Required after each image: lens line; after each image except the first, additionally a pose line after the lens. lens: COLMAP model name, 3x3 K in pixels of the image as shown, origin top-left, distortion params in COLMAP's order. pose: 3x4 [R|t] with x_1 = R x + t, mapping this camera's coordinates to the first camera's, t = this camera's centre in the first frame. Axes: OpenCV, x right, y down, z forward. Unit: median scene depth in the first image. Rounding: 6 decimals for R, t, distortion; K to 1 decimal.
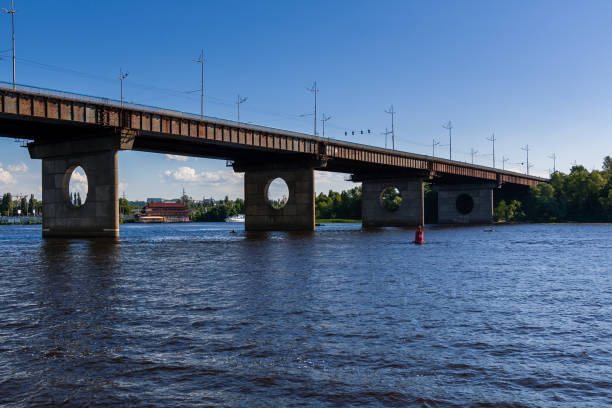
lens RADIAL K [[654.0, 0, 306.0], [0, 654.0, 204.0], [0, 0, 1]] dist [-0.006625, -0.001267]
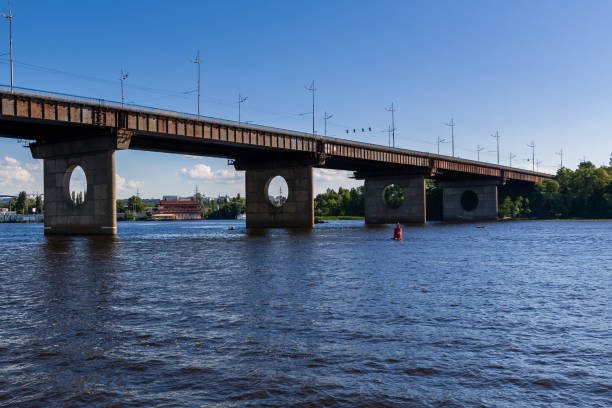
lens RADIAL K [[654.0, 0, 306.0], [0, 654.0, 204.0], [0, 0, 1]] dist [-0.006625, -0.001267]
pose [[0.999714, -0.003772, -0.023598, 0.026941], [0.003879, 0.999983, 0.004462, -0.000599], [0.023581, -0.004552, 0.999712, -0.014553]]
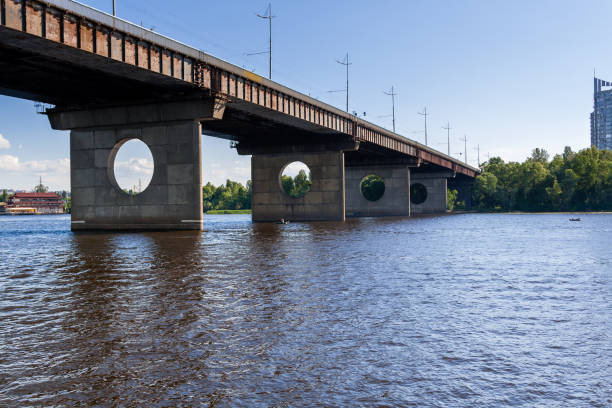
lens RADIAL K [[654.0, 0, 306.0], [0, 654.0, 204.0], [0, 0, 1]] dist [-0.006625, -0.001267]
pose [[0.969931, -0.000189, 0.243378, -0.268409], [-0.002929, 0.999918, 0.012452, 0.006719], [-0.243361, -0.012790, 0.969851, 0.154383]]
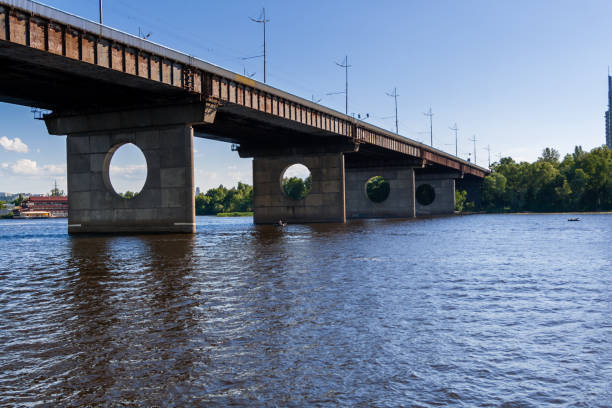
lens RADIAL K [[656.6, 0, 306.0], [0, 656.6, 204.0], [0, 0, 1]] dist [-0.003206, -0.004222]
pose [[0.975773, -0.006494, 0.218689, -0.247425], [0.004474, 0.999943, 0.009729, 0.006202], [-0.218739, -0.008515, 0.975746, 0.141813]]
